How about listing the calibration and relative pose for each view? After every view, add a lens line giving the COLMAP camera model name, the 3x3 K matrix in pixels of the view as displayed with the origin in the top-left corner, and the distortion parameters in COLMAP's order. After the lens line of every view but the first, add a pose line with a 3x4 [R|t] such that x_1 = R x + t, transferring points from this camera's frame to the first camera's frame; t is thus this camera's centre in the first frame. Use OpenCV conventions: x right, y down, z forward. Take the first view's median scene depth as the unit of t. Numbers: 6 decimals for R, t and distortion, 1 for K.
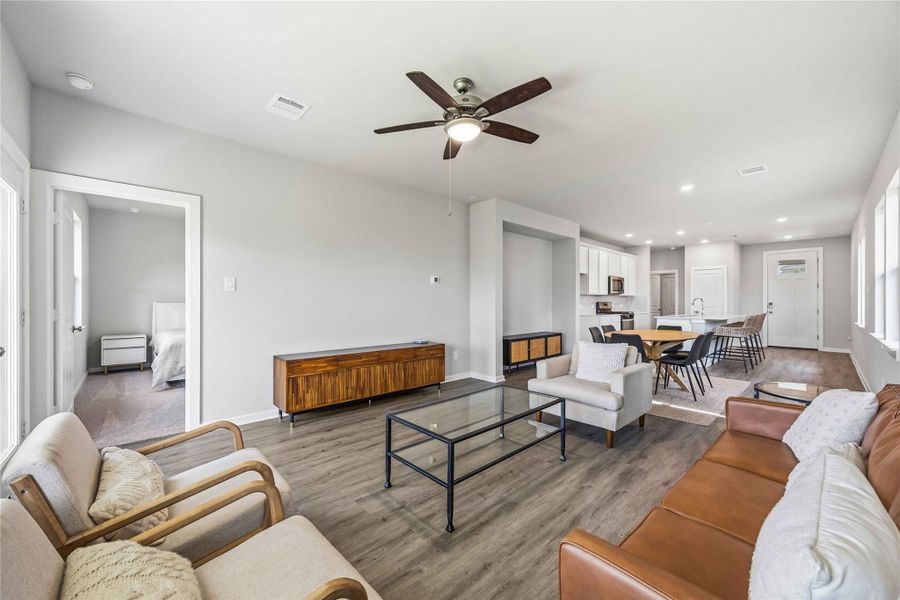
lens RADIAL K [[343.6, 0, 446.4], [0, 343.6, 299.9], [0, 0, 1]] dist [-0.001518, -0.000003]
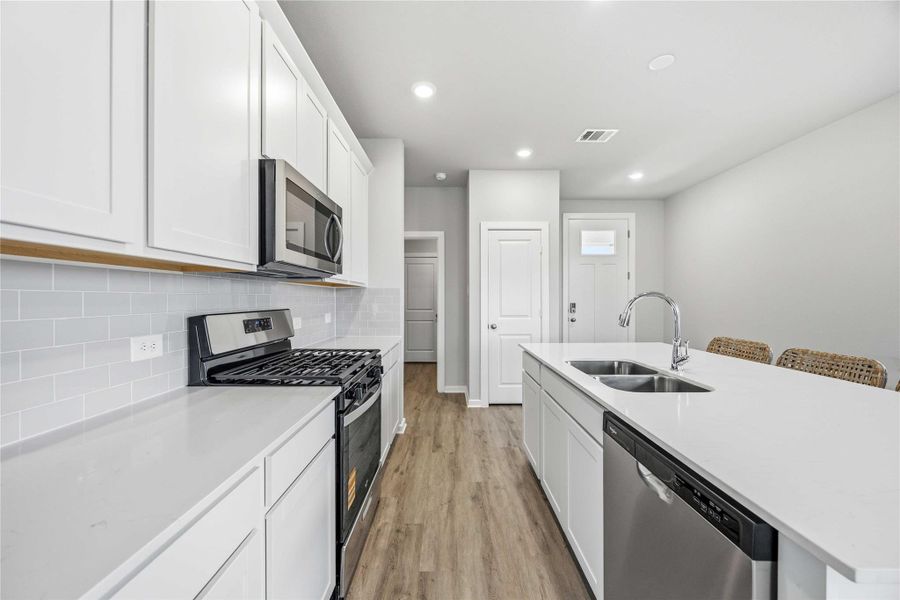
lens RADIAL K [[343.6, 0, 451.5], [0, 343.6, 297.4], [0, 0, 1]] dist [-0.001518, -0.000003]
pose [[0.668652, 0.001002, 0.743575, 0.401966], [-0.002554, 0.999996, 0.000949, -0.002255], [-0.743571, -0.002533, 0.668652, 0.805390]]
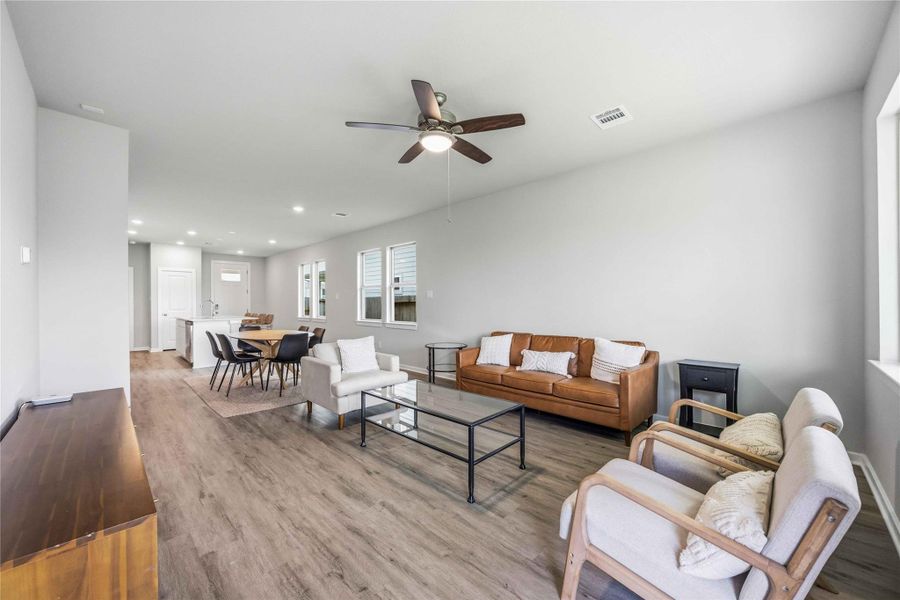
lens RADIAL K [[343.6, 0, 448.6], [0, 343.6, 306.6], [0, 0, 1]] dist [-0.001518, -0.000003]
pose [[-0.051051, -0.011316, 0.998632, -0.280359], [-0.002198, 0.999935, 0.011219, -0.000760], [-0.998694, -0.001622, -0.051073, 0.282542]]
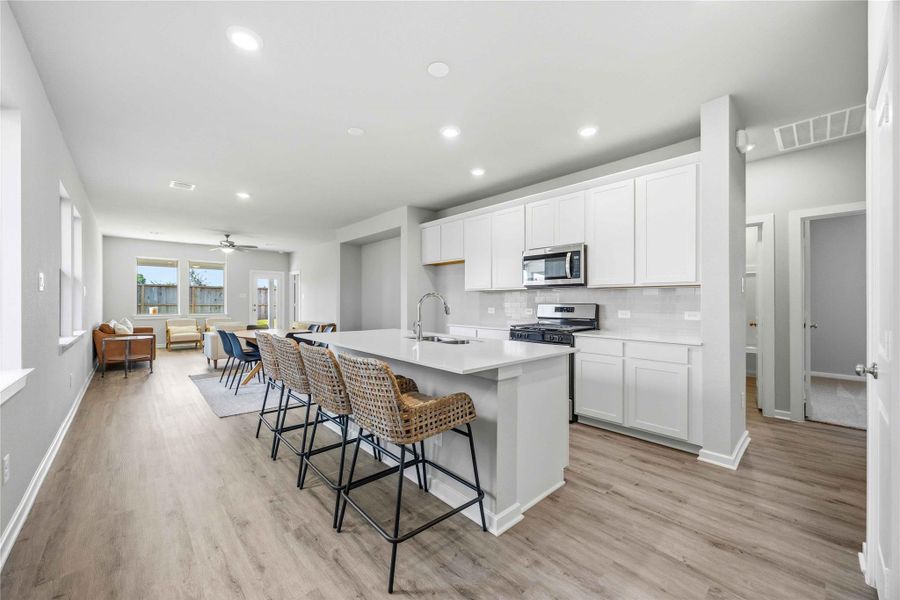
lens RADIAL K [[343.6, 0, 448.8], [0, 343.6, 302.4], [0, 0, 1]] dist [-0.001518, -0.000003]
pose [[0.004168, 0.003787, -0.999984, 0.918636], [0.005507, 0.999978, 0.003810, 0.001741], [0.999976, -0.005522, 0.004147, 0.863807]]
